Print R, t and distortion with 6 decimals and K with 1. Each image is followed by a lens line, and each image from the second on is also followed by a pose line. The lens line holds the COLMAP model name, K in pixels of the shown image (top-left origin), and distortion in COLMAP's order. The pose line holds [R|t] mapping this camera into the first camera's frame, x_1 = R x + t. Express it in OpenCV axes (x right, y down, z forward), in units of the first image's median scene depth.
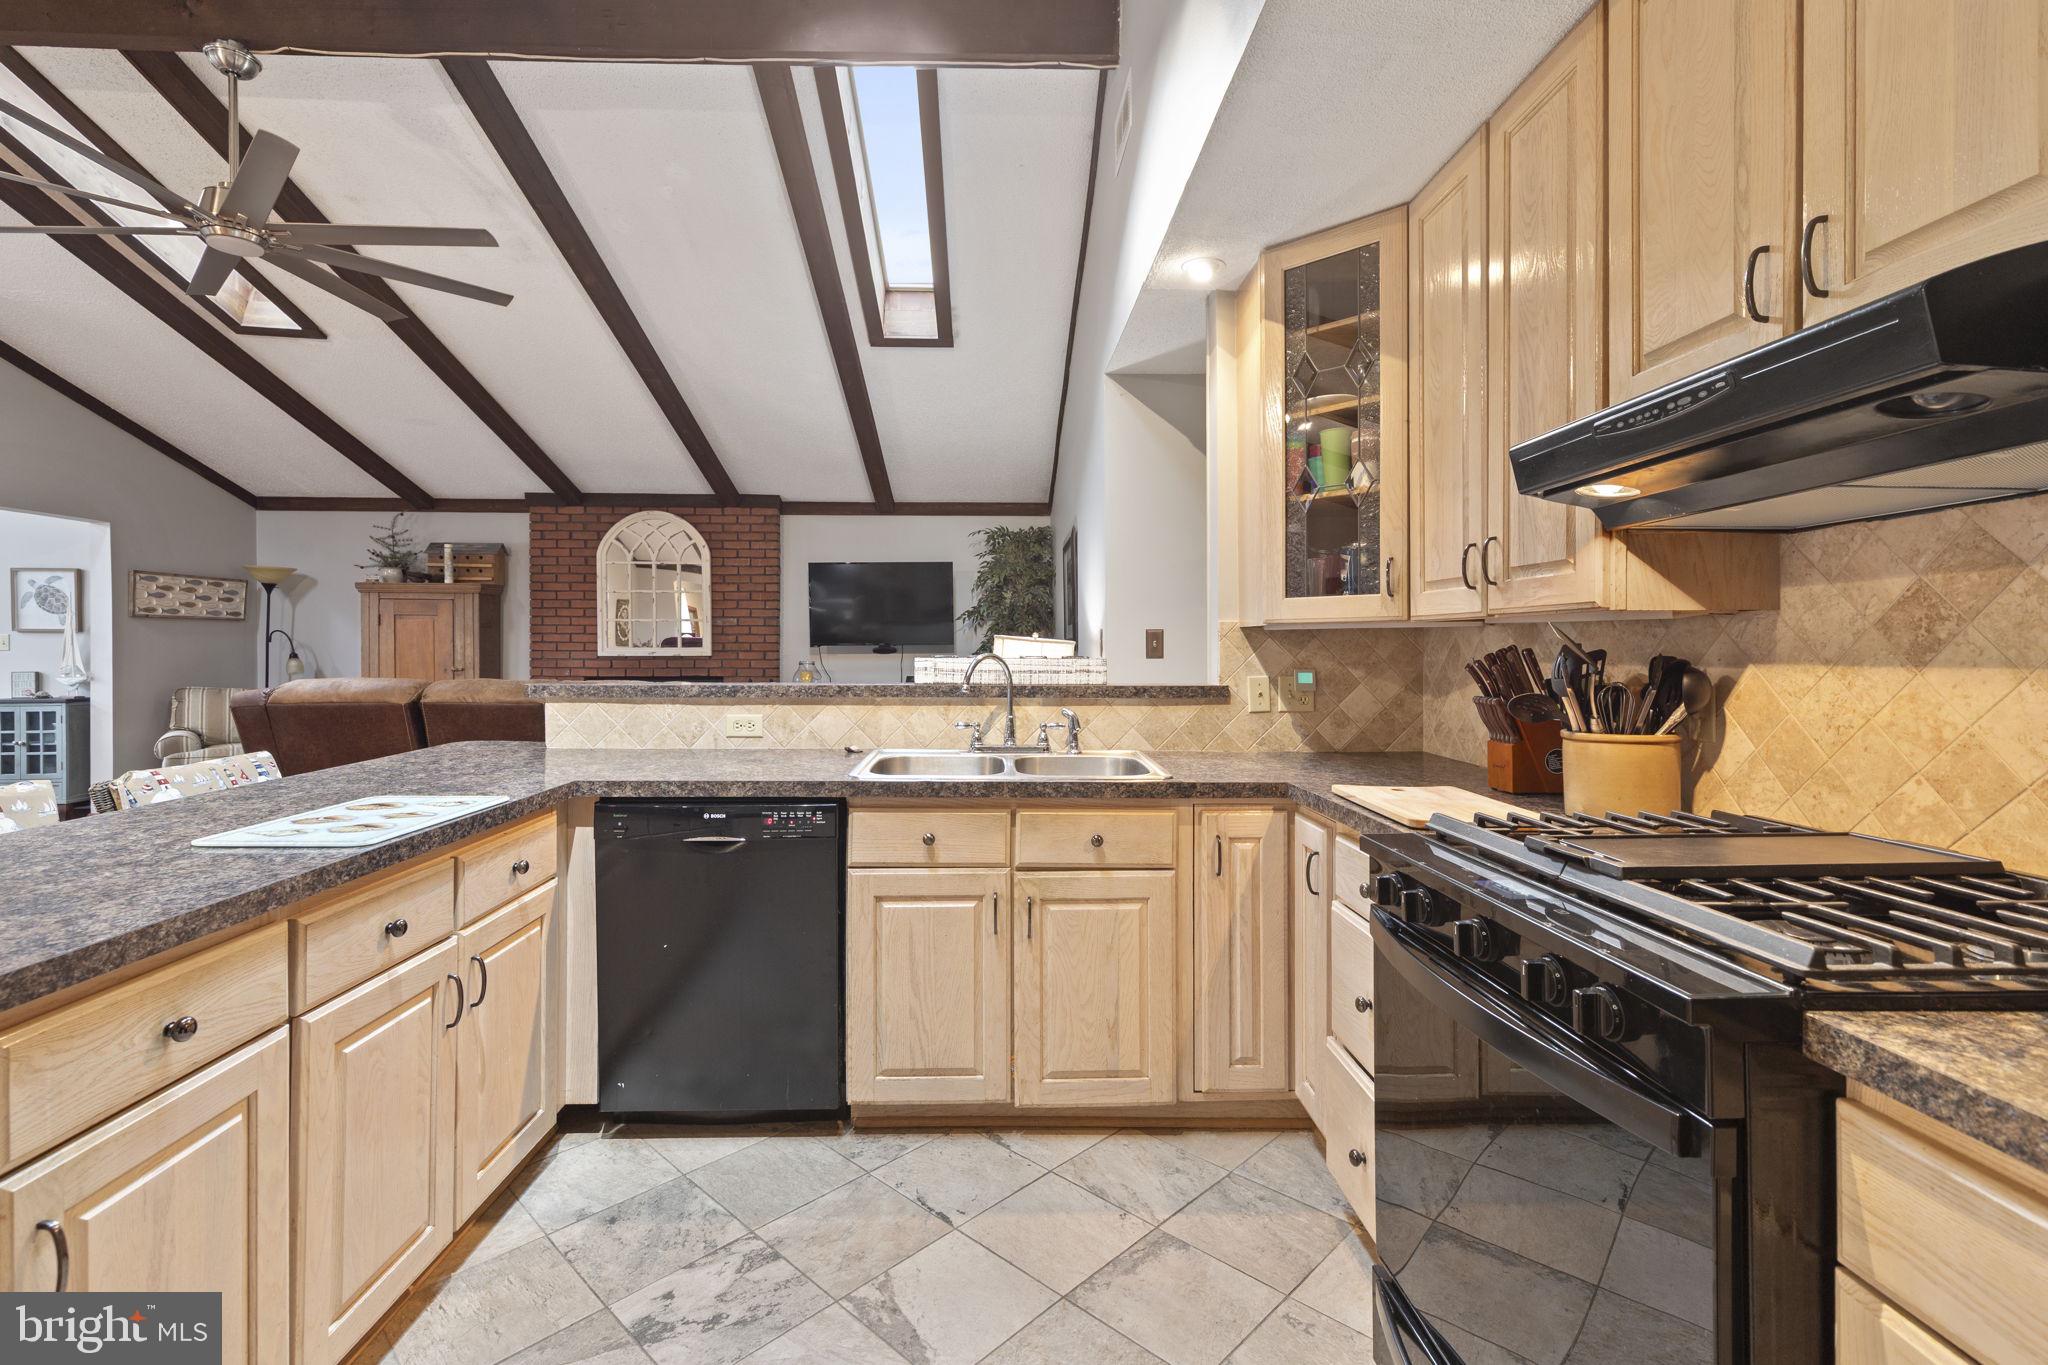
lens RADIAL K [[926.3, 0, 1030.1], [0, 926.3, 661.3], [0, 0, 1]] dist [0.014467, 0.000413]
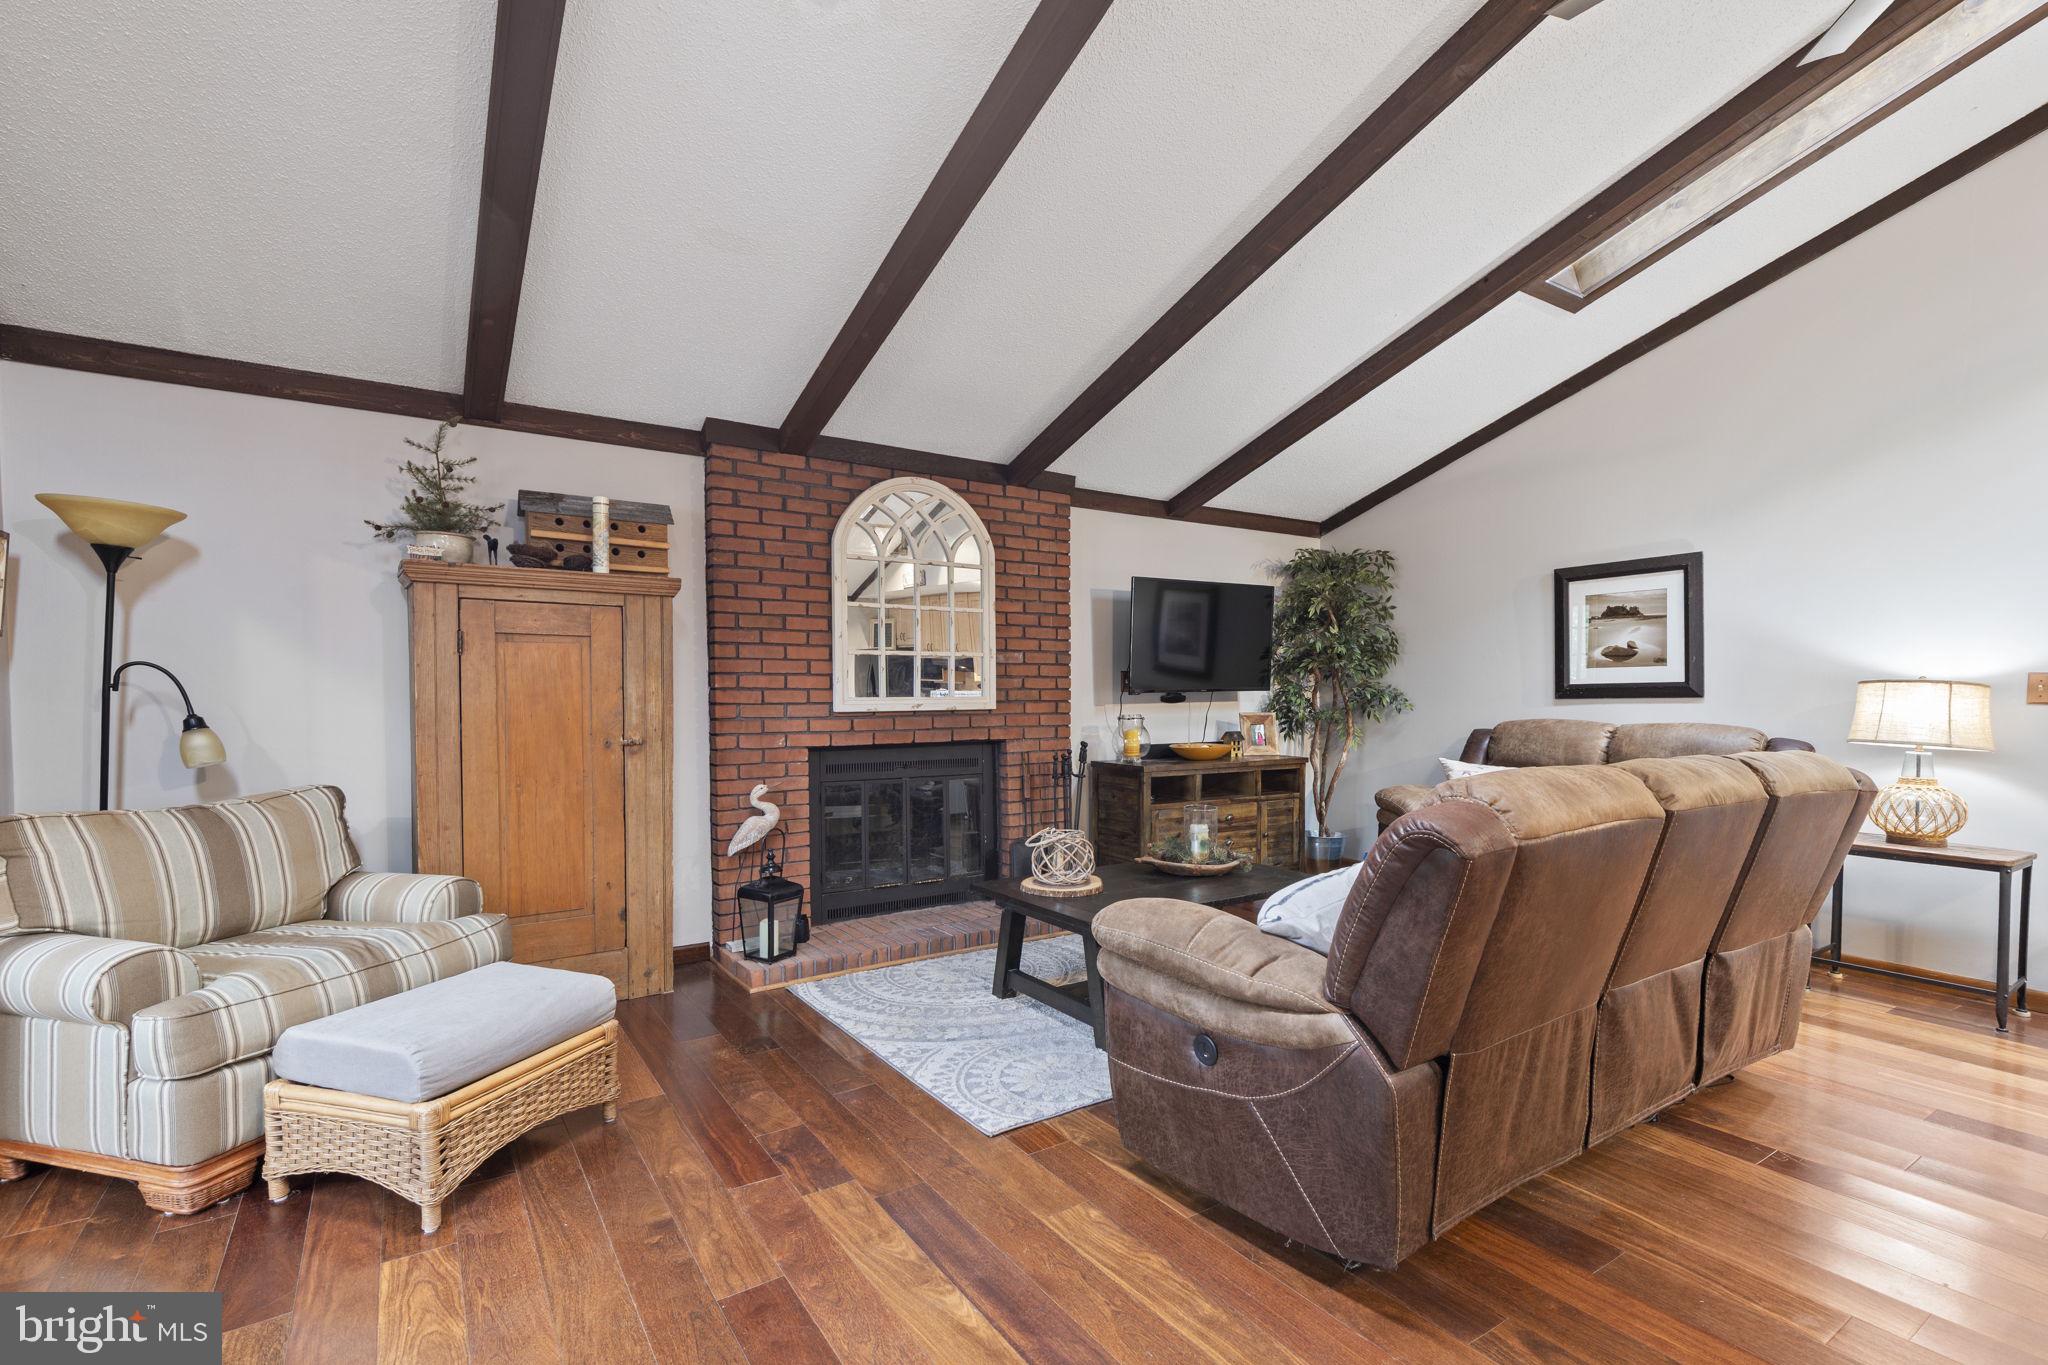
lens RADIAL K [[926.3, 0, 1021.9], [0, 926.3, 696.2], [0, 0, 1]] dist [0.014467, 0.000413]
pose [[0.850436, -0.006160, 0.526043, -0.684194], [0.006138, 0.999980, 0.001786, -0.016339], [-0.526044, 0.001710, 0.850456, 0.438815]]
